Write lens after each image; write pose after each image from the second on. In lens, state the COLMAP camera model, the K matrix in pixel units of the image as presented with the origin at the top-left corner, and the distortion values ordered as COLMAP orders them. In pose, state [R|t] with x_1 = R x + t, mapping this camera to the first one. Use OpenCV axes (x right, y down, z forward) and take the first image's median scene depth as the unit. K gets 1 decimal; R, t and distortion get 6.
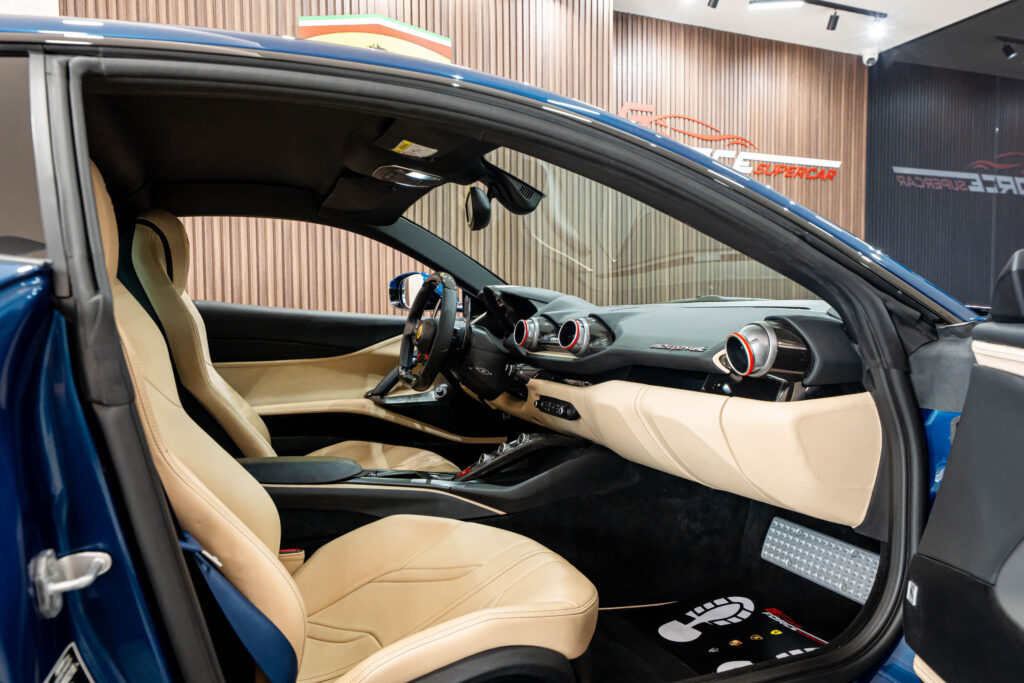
lens RADIAL K [[675.8, 0, 512.0], [0, 675.8, 341.5], [0, 0, 1]] dist [0.035652, 0.000095]
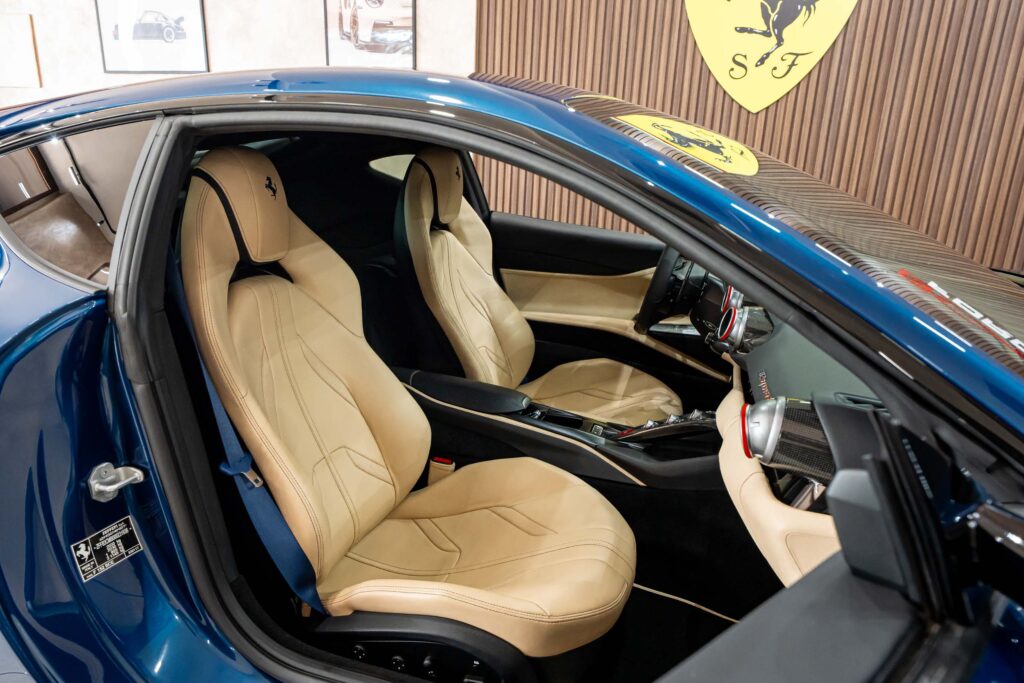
lens RADIAL K [[675.0, 0, 512.0], [0, 675.0, 341.5], [0, 0, 1]] dist [0.000160, -0.000277]
pose [[0.785811, 0.209081, -0.582054, 0.399788], [-0.083579, 0.968390, 0.235021, -0.181151], [0.612793, -0.136035, 0.778446, 0.150889]]
